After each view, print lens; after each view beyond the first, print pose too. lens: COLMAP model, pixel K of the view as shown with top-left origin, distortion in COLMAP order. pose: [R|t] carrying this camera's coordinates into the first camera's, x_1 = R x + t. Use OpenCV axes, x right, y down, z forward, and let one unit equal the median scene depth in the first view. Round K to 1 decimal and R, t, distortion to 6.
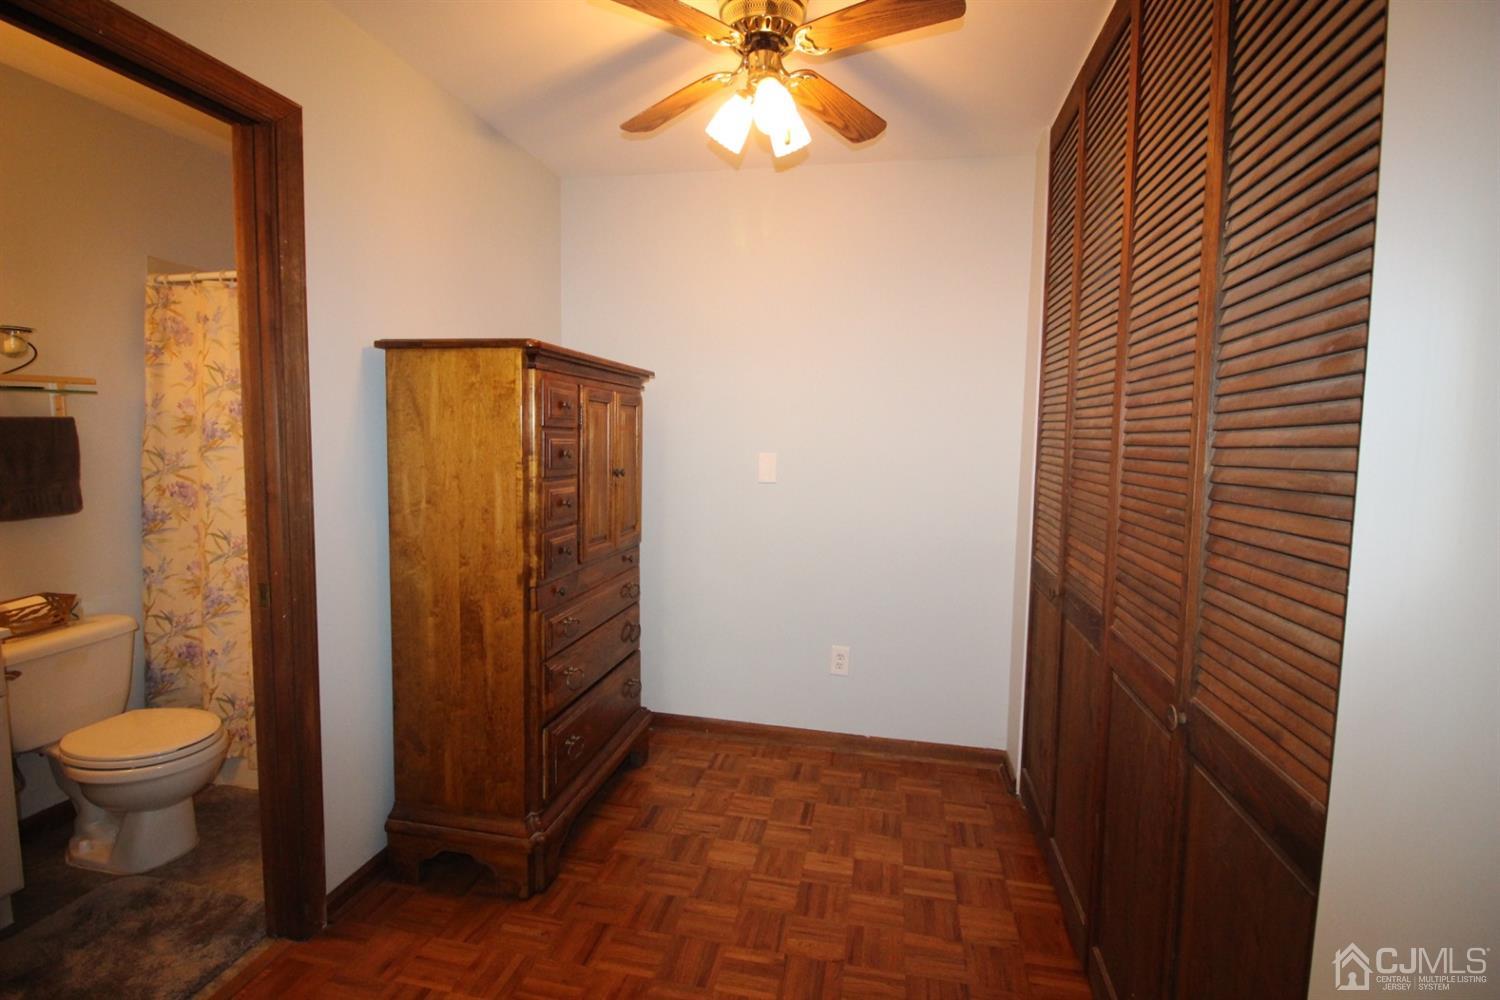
lens RADIAL K [[695.2, 0, 754.2], [0, 695.2, 493.5], [0, 0, 1]] dist [-0.028046, -0.000927]
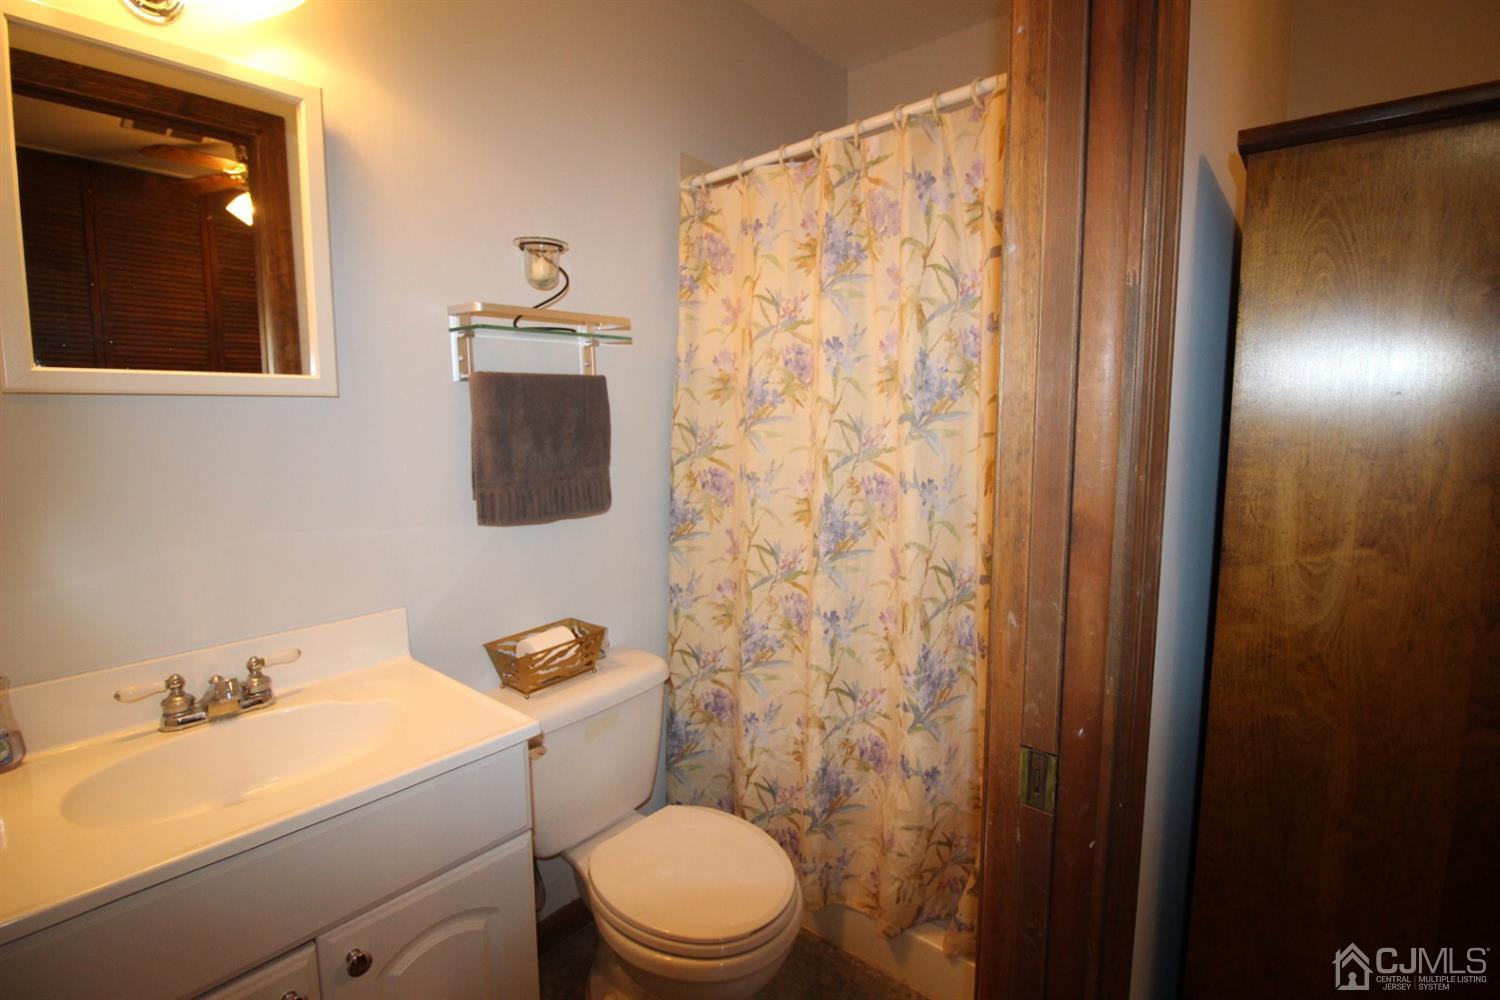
lens RADIAL K [[695.2, 0, 748.2], [0, 695.2, 499.0], [0, 0, 1]] dist [-0.028046, -0.000927]
pose [[0.865688, 0.042028, -0.498817, -0.455934], [-0.024657, 0.998840, 0.041367, -0.015897], [0.499977, -0.023512, 0.865720, 0.394673]]
